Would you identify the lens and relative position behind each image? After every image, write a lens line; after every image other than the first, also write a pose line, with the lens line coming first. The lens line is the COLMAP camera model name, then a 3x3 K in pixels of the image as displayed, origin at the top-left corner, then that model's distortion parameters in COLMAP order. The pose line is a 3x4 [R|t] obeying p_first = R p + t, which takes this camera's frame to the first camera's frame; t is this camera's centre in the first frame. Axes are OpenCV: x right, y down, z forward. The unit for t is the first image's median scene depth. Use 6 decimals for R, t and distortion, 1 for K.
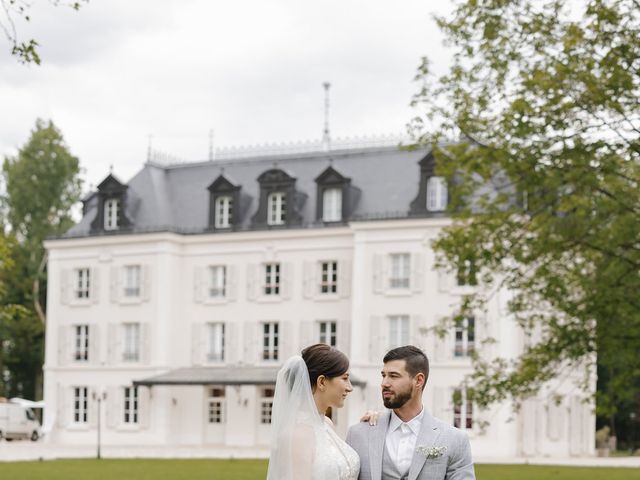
lens RADIAL K [[3592.1, 0, 320.7], [0, 3592.1, 233.3], [0, 0, 1]] dist [-0.930916, 0.000000]
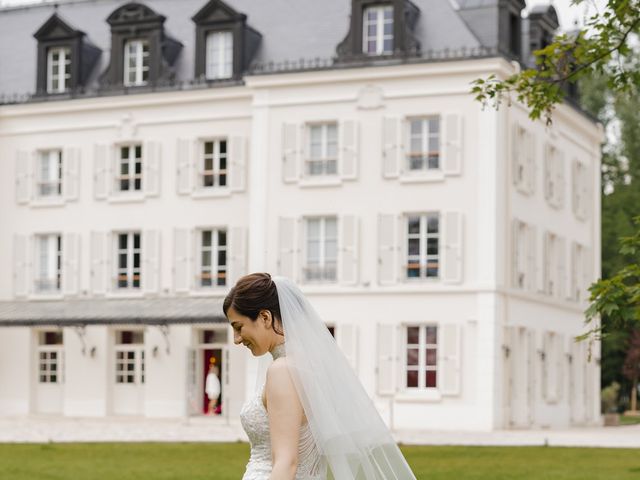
lens RADIAL K [[3592.1, 0, 278.7], [0, 3592.1, 205.0], [0, 0, 1]] dist [-0.930916, 0.000000]
pose [[0.999522, -0.010383, 0.029135, -0.005364], [0.010221, 0.999931, 0.005731, 0.016200], [-0.029192, -0.005431, 0.999559, 0.327384]]
